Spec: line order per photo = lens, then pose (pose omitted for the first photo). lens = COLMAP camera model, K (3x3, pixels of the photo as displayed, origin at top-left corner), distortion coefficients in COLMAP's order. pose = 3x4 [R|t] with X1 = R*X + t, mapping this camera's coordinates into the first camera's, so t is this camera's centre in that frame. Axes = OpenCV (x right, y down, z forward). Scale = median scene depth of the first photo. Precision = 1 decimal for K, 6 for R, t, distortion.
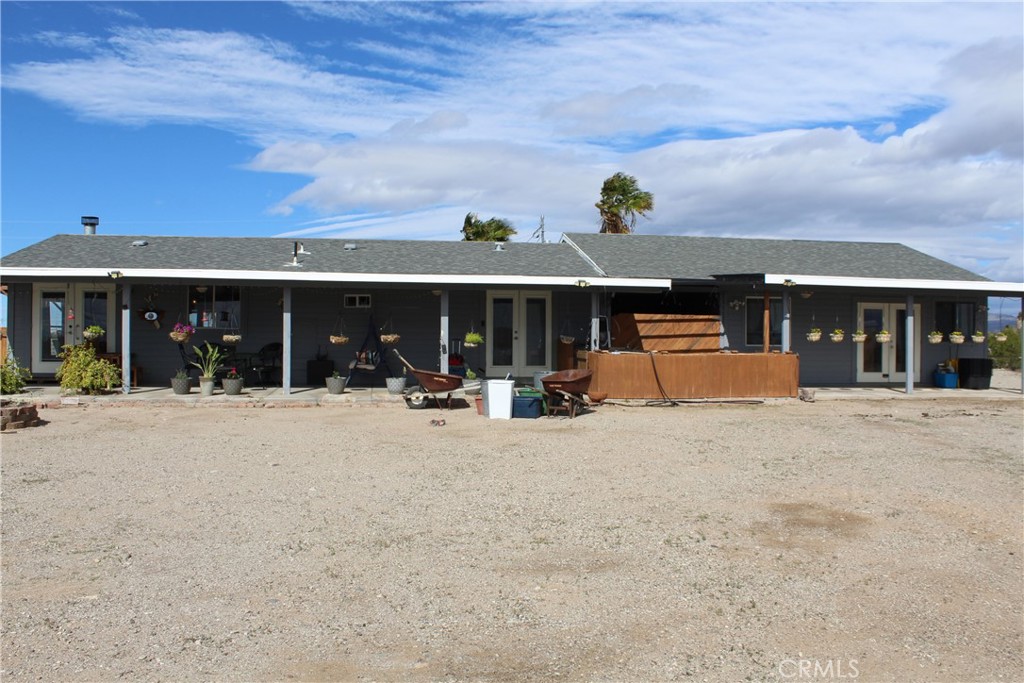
lens RADIAL K [[849.5, 0, 512.3], [0, 849.5, 340.7], [0, 0, 1]] dist [-0.138653, 0.091255]
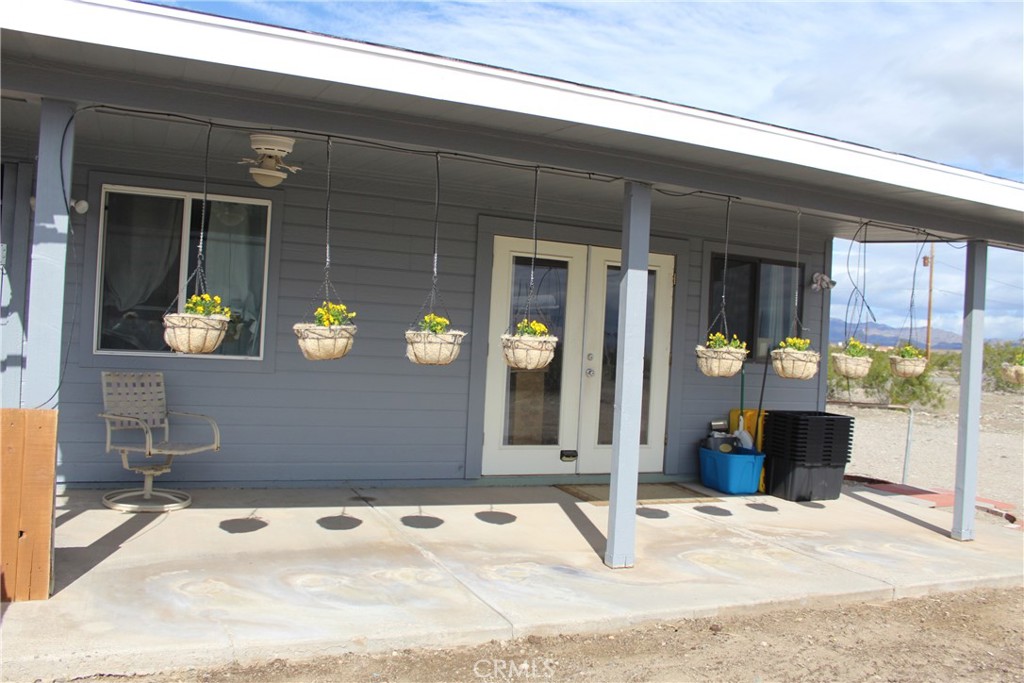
lens RADIAL K [[849.5, 0, 512.8], [0, 849.5, 340.3], [0, 0, 1]] dist [-0.138653, 0.091255]
pose [[0.960162, 0.041377, 0.276365, 0.333978], [-0.043810, 0.999036, 0.002632, -0.005831], [-0.275989, -0.014634, 0.961049, 0.678209]]
